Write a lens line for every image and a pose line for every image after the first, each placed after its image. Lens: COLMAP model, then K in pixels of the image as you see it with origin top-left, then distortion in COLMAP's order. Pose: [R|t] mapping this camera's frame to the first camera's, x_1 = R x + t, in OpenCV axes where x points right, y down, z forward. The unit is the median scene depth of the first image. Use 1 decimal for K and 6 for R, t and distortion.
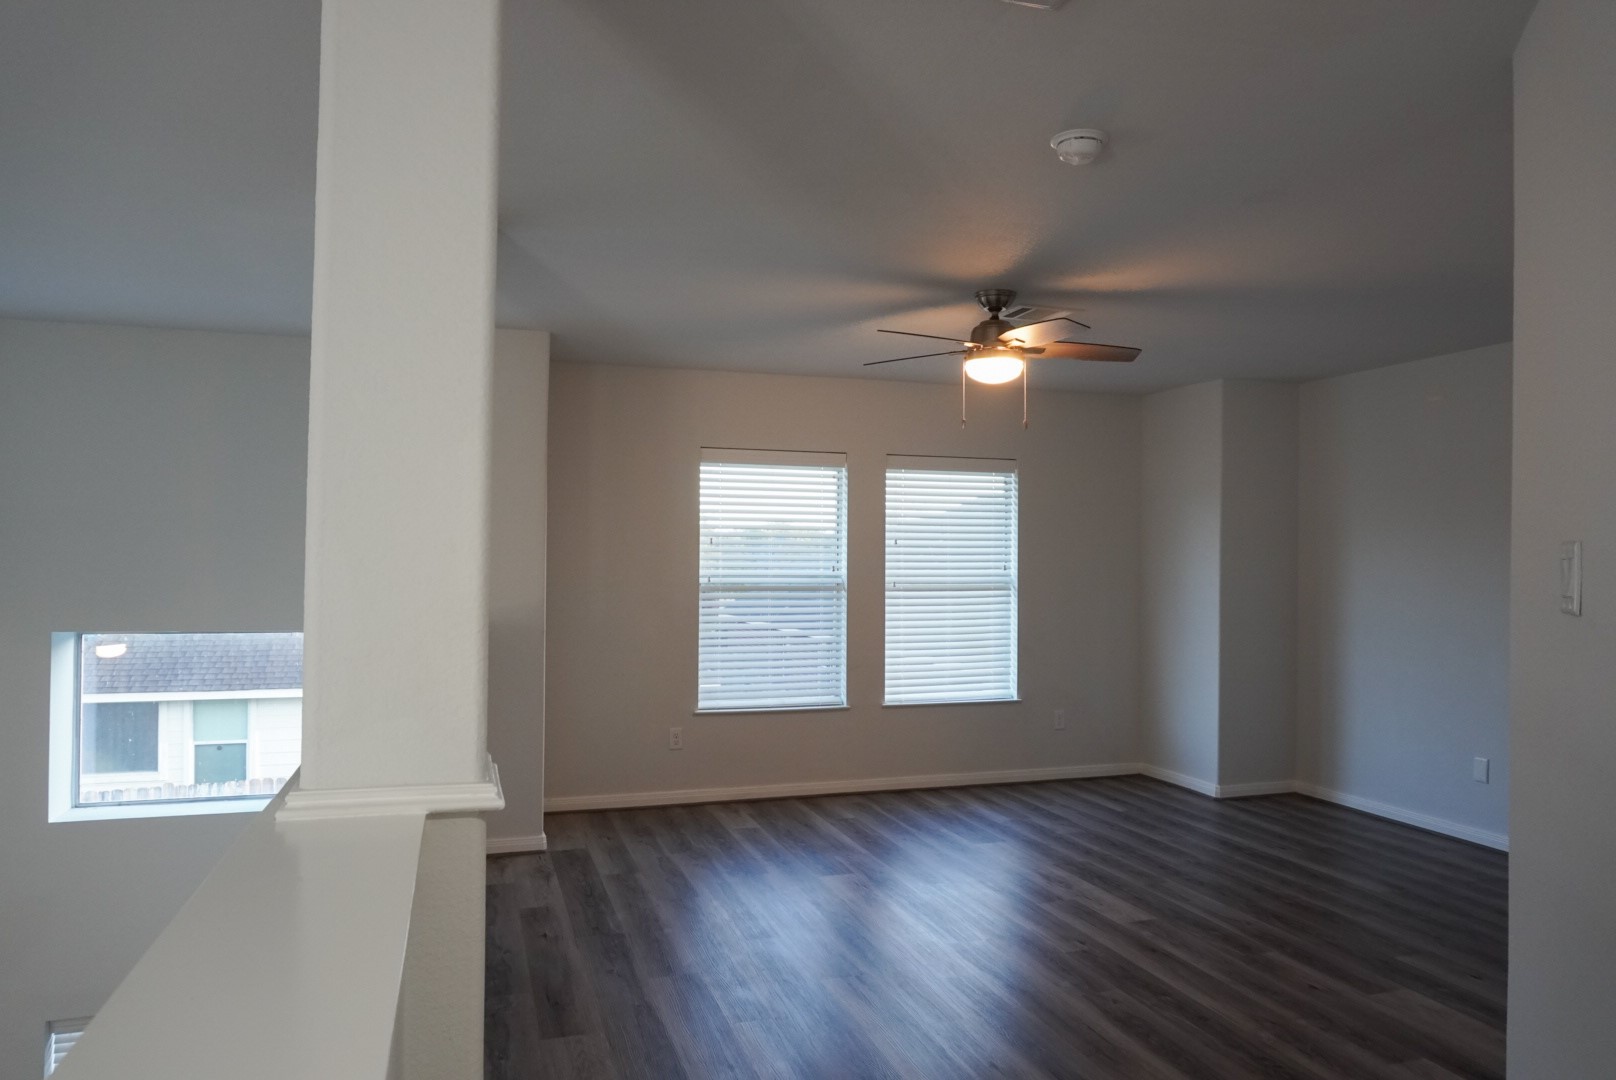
lens RADIAL K [[1087.2, 0, 809.0], [0, 1087.2, 542.5], [0, 0, 1]] dist [-0.045054, 0.031895]
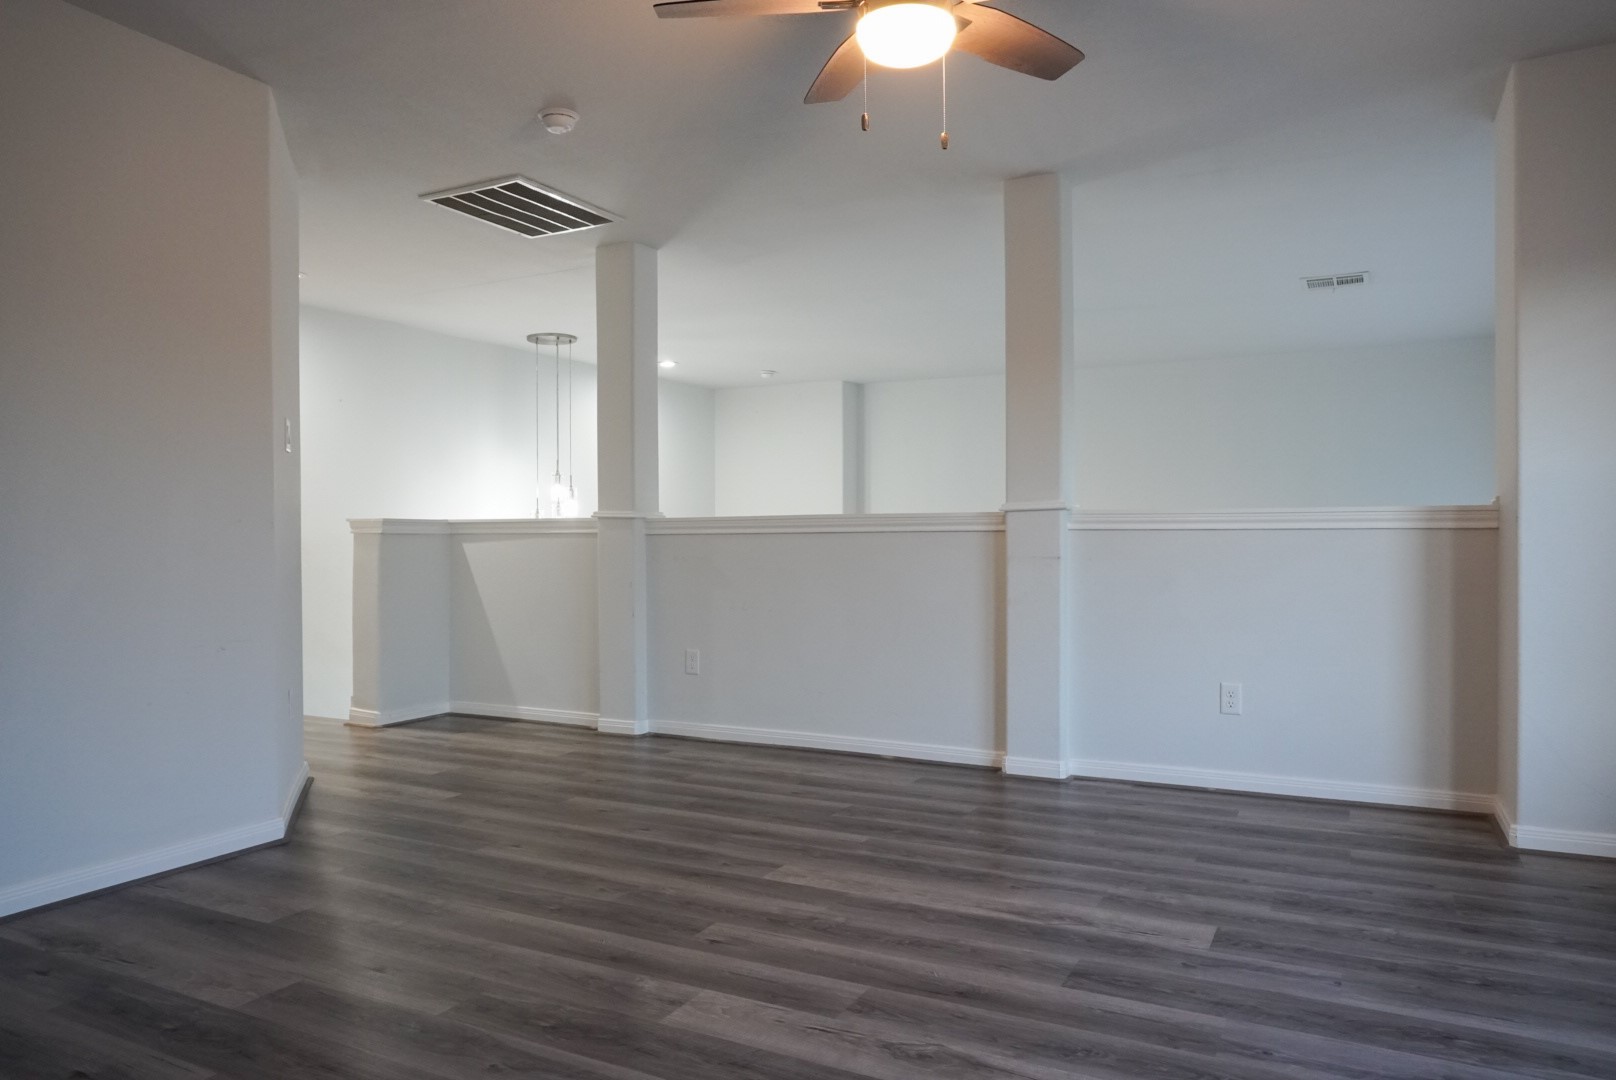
lens RADIAL K [[1087.2, 0, 809.2], [0, 1087.2, 540.7], [0, 0, 1]] dist [-0.045054, 0.031895]
pose [[-0.719248, -0.000493, -0.694753, 0.707391], [0.009378, 0.999902, -0.010418, 0.135709], [0.694690, -0.014009, -0.719173, 1.596379]]
